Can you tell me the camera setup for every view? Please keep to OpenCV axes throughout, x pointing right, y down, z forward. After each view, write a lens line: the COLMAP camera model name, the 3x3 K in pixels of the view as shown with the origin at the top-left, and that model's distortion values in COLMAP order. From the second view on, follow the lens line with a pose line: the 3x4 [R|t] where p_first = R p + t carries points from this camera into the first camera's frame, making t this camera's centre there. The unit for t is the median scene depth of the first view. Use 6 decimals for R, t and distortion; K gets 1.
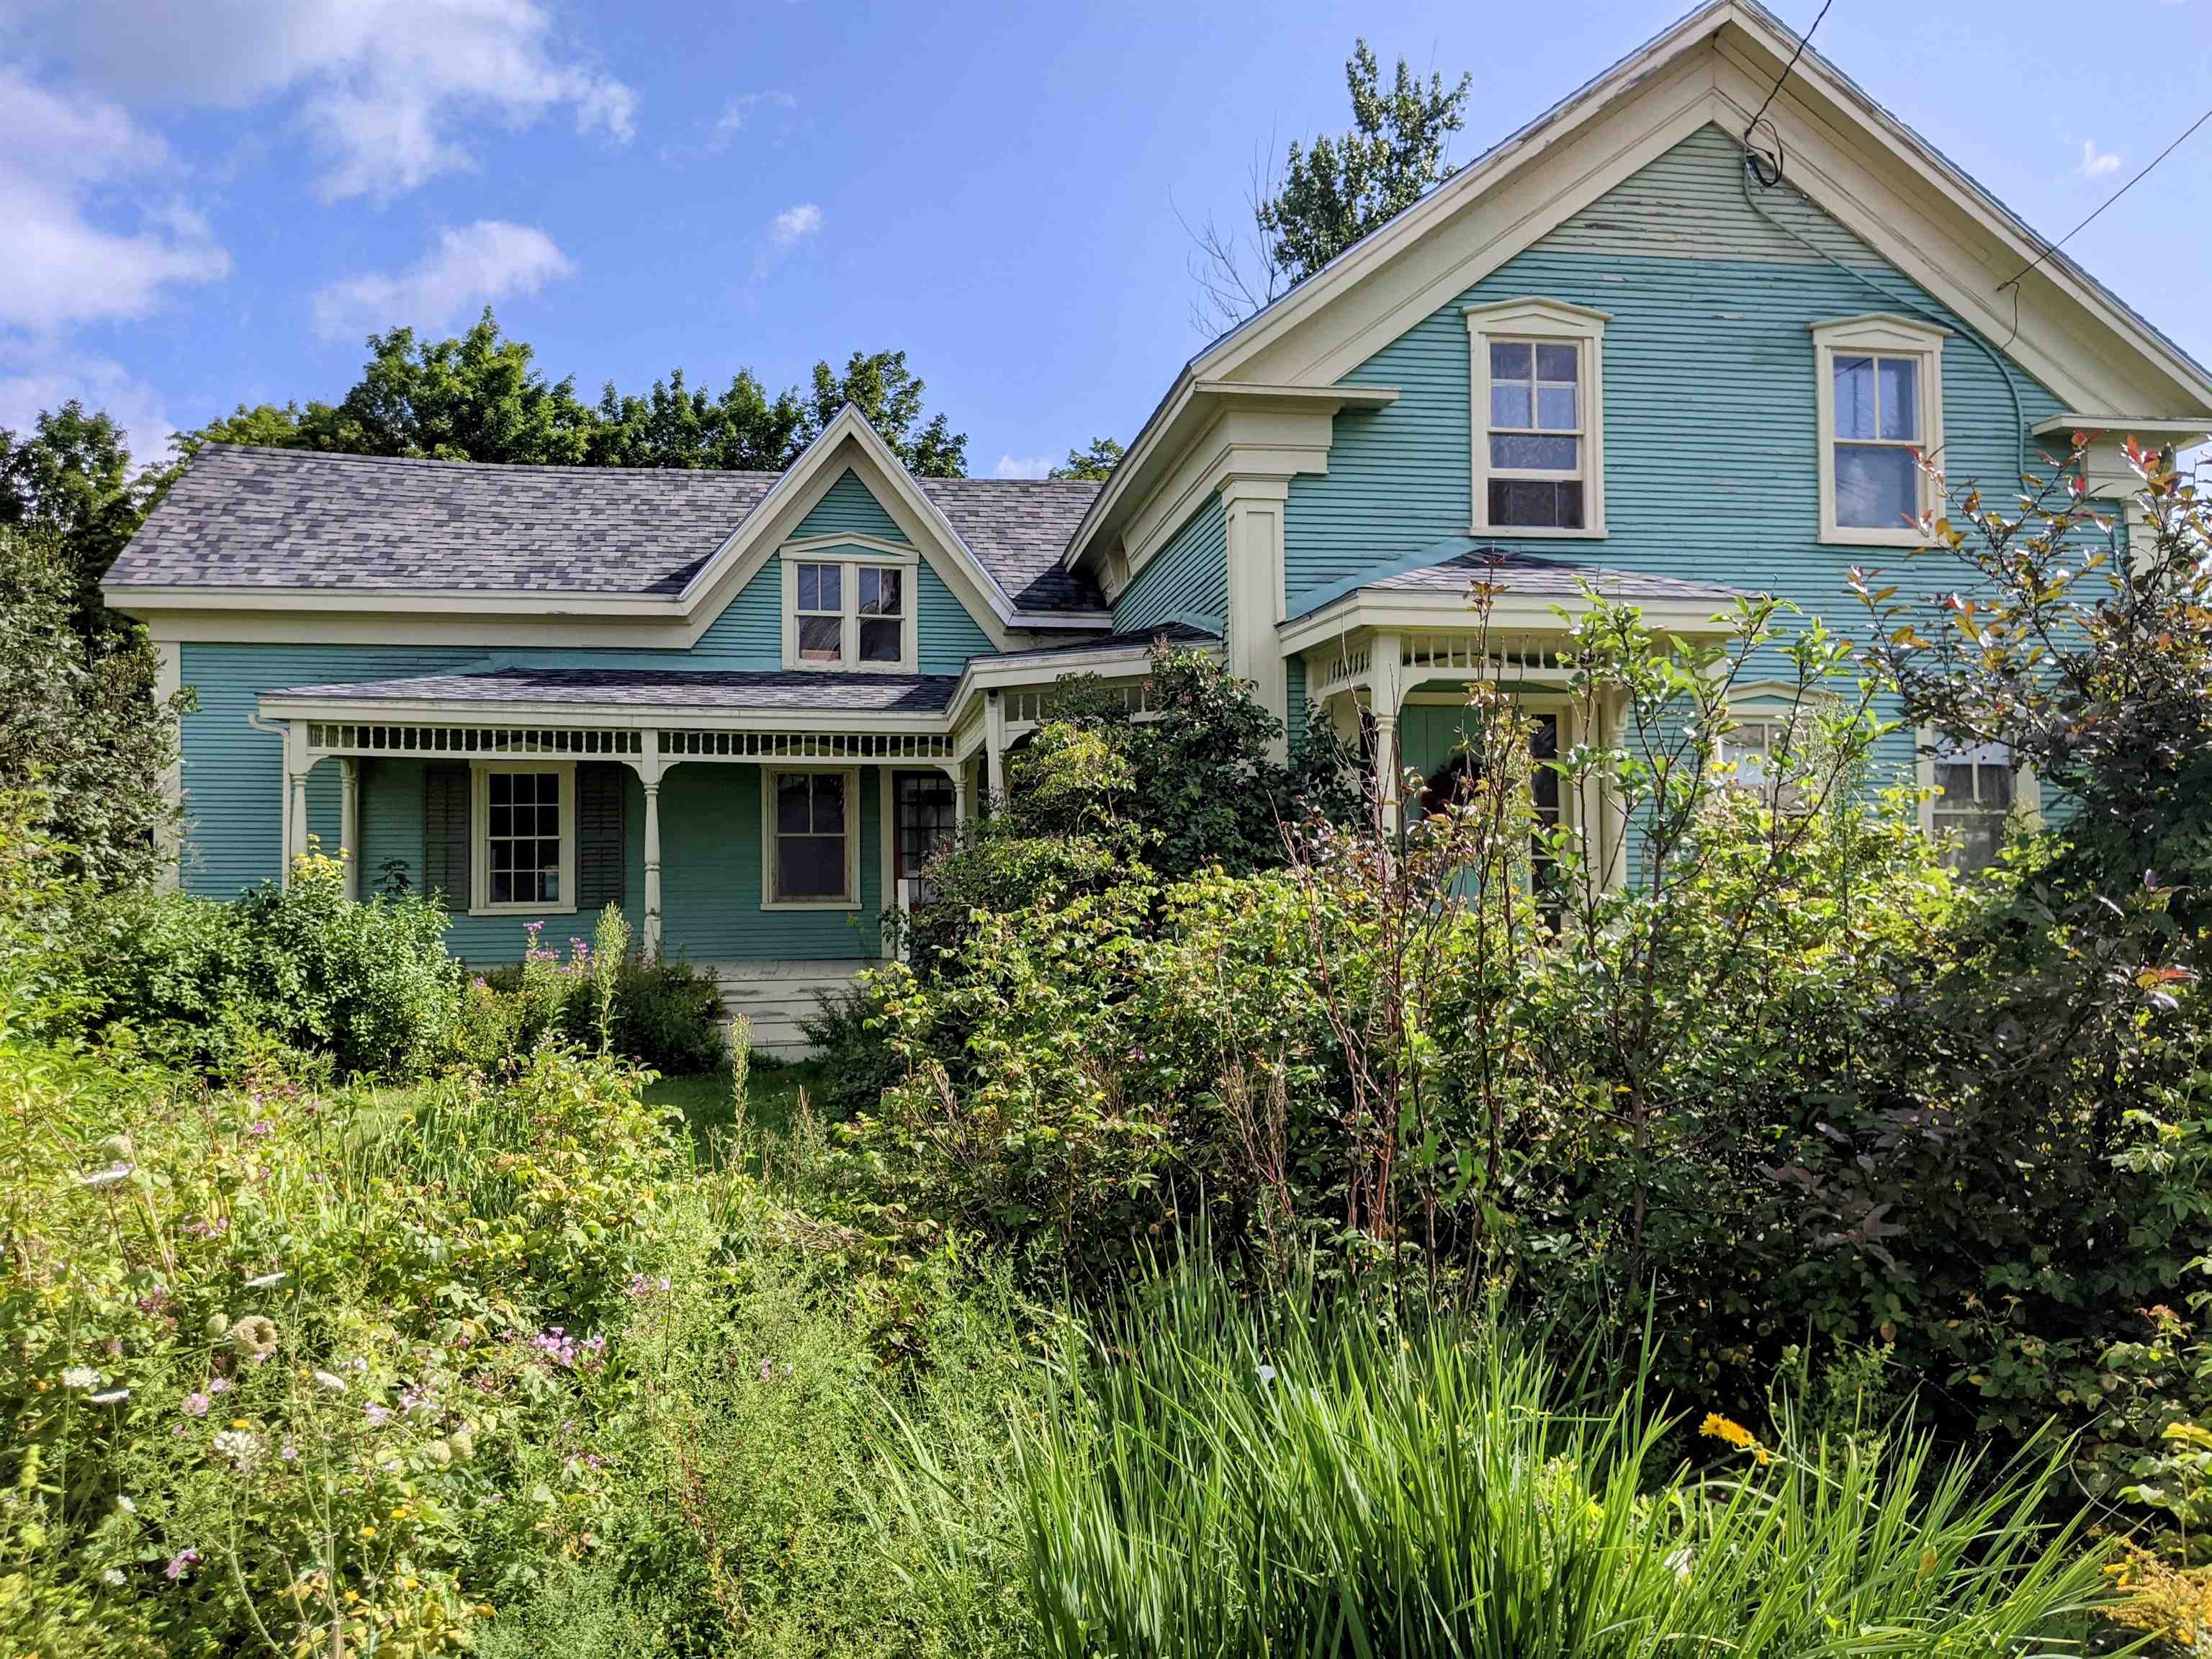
lens RADIAL K [[1769.5, 0, 1093.7], [0, 1769.5, 836.1], [0, 0, 1]] dist [0.075004, -0.152738]
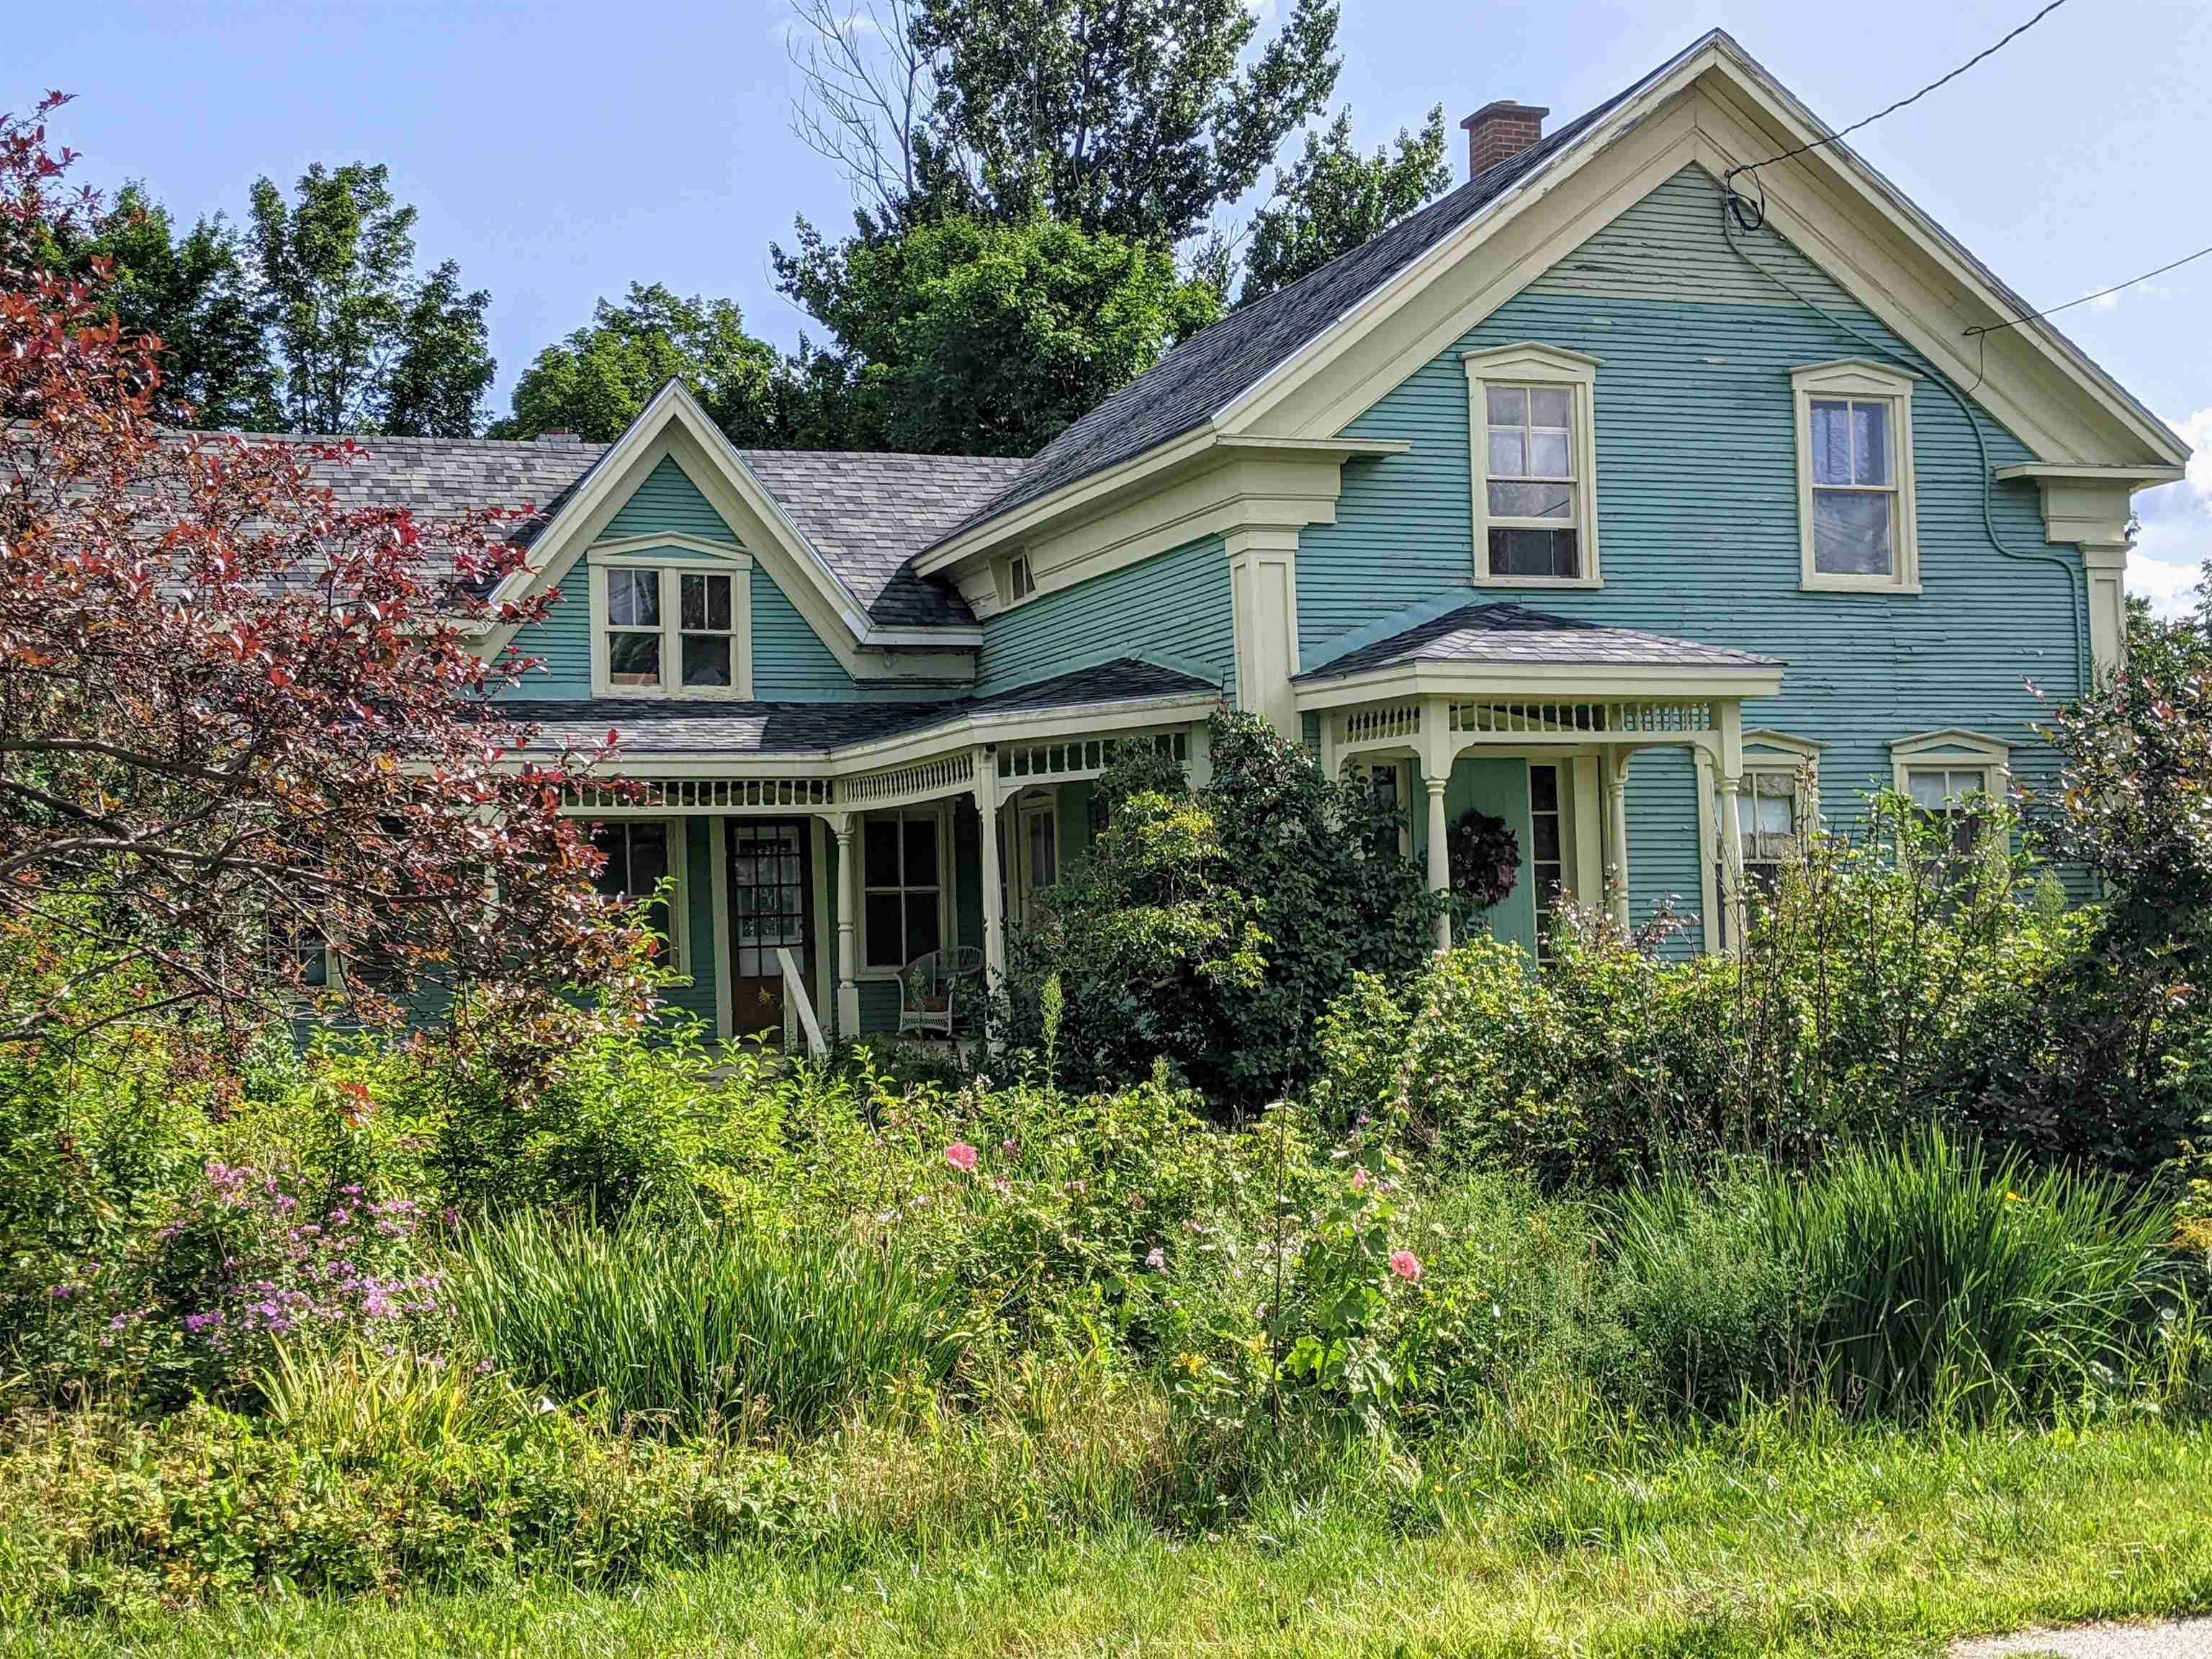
lens RADIAL K [[2672.2, 0, 1108.3], [0, 2672.2, 858.9], [0, 0, 1]] dist [0.233732, -0.814437]
pose [[0.980511, -0.015994, 0.195812, -0.269302], [0.016510, 0.999863, -0.001003, -0.019029], [-0.195769, 0.004217, 0.980641, -0.403236]]
